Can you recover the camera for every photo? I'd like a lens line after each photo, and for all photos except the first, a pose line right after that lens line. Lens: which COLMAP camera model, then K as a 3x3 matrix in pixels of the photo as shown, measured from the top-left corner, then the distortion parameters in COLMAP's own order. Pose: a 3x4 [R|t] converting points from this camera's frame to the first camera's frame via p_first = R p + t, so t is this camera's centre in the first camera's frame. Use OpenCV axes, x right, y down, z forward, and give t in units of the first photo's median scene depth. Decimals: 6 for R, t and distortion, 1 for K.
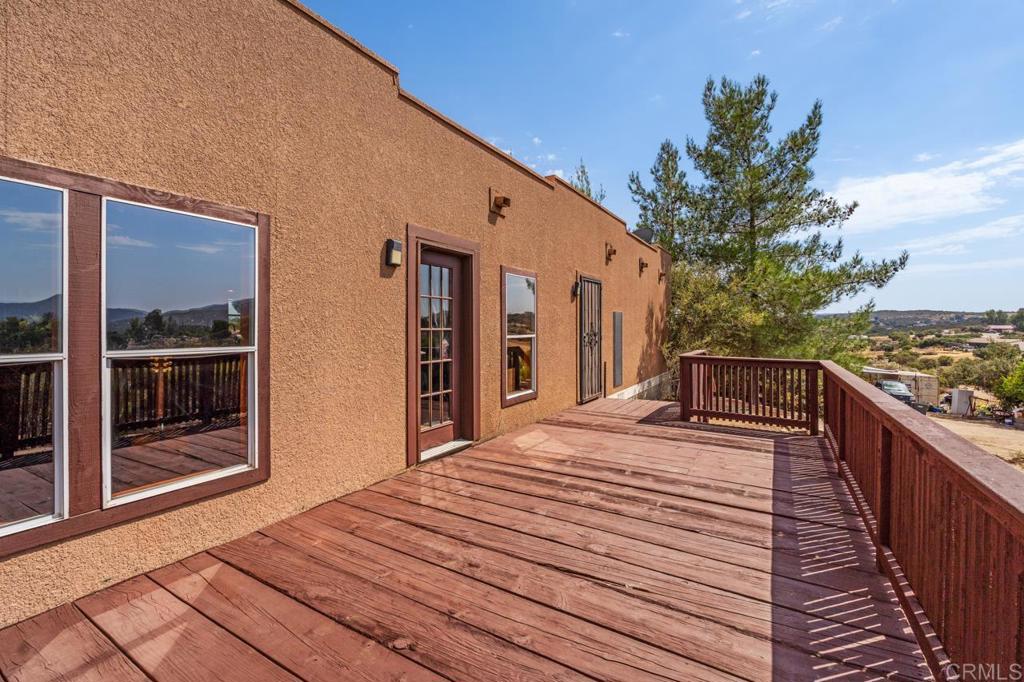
lens RADIAL K [[454.8, 0, 501.6], [0, 454.8, 322.1], [0, 0, 1]] dist [-0.005258, -0.000596]
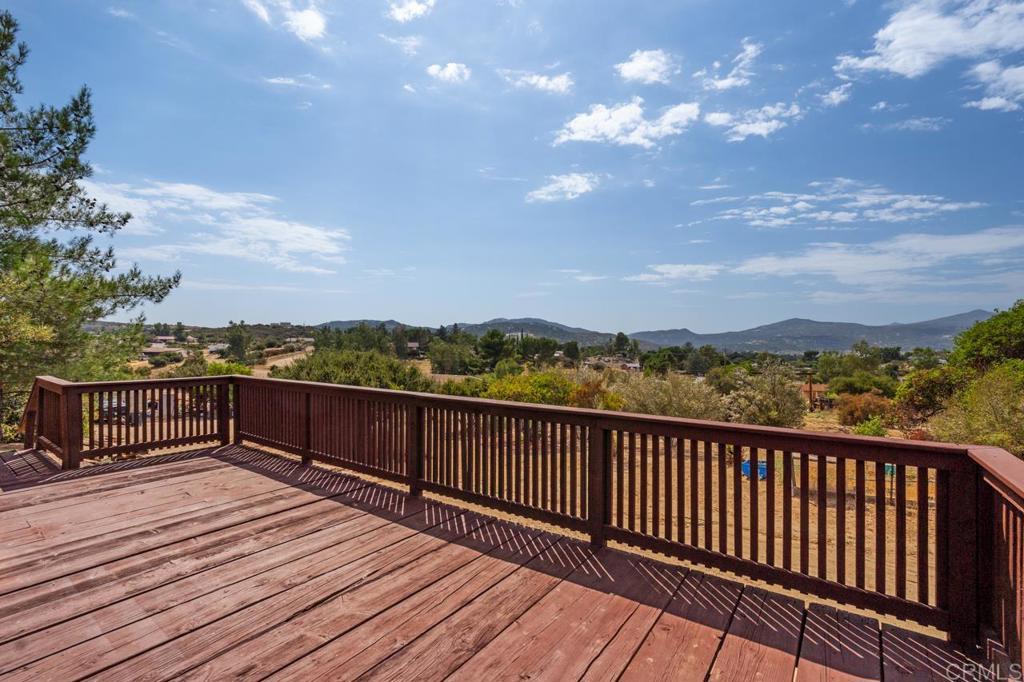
lens RADIAL K [[454.8, 0, 517.7], [0, 454.8, 338.0], [0, 0, 1]] dist [-0.005258, -0.000596]
pose [[0.089424, -0.005452, 0.995979, -0.295663], [-0.006858, 0.999958, 0.006090, -0.015062], [-0.995970, -0.007375, 0.089383, 0.177709]]
